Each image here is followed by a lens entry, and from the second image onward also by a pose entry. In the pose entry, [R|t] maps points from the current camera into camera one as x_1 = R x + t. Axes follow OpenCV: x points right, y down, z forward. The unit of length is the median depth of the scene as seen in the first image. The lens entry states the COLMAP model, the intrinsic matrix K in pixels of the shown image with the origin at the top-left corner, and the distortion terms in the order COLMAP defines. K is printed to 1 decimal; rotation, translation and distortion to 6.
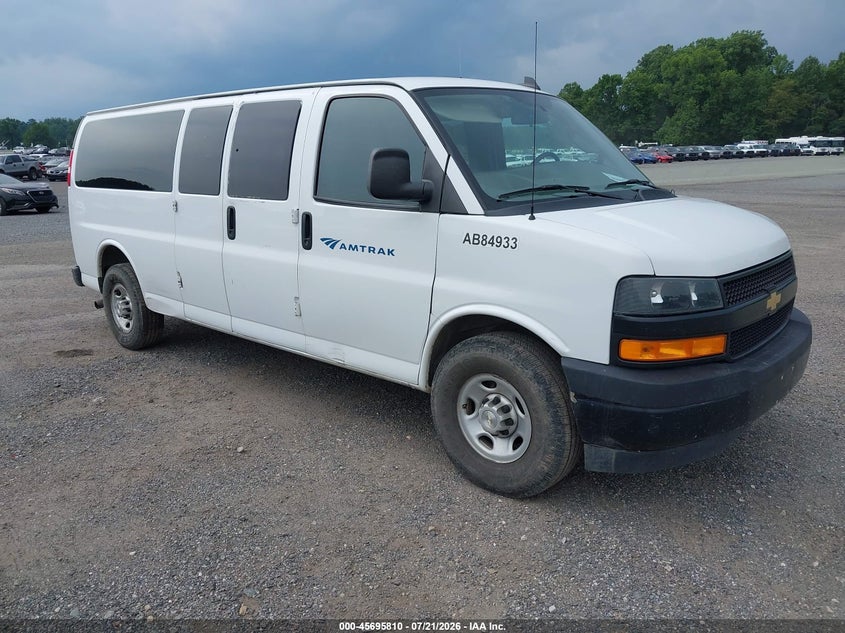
lens RADIAL K [[680.8, 0, 430.1], [0, 680.8, 325.9], [0, 0, 1]] dist [0.058889, -0.052062]
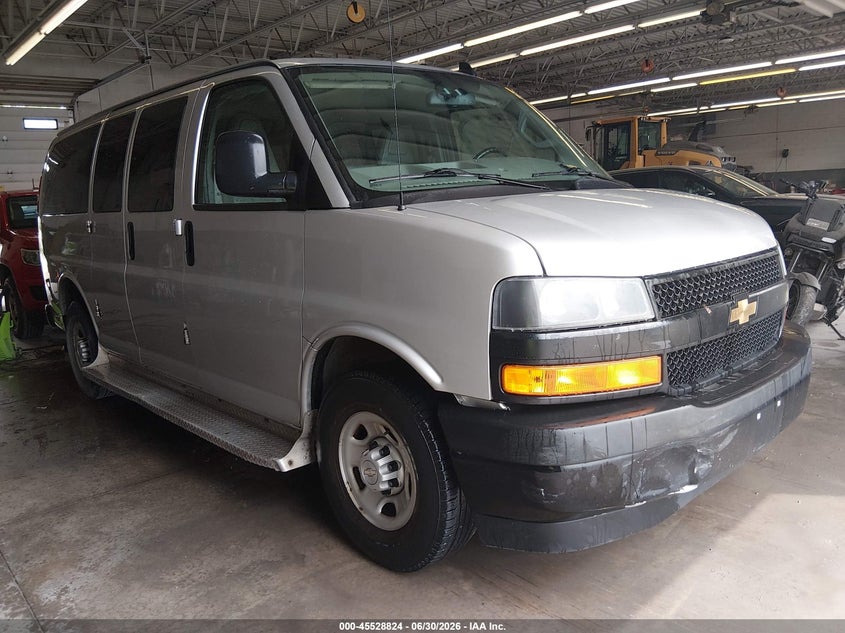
lens RADIAL K [[692.8, 0, 417.1], [0, 692.8, 316.7], [0, 0, 1]] dist [0.022612, 0.017307]
pose [[0.995089, -0.021402, -0.096647, 0.217168], [0.014948, 0.997640, -0.067016, 0.013503], [0.097853, 0.065242, 0.993060, 0.217150]]
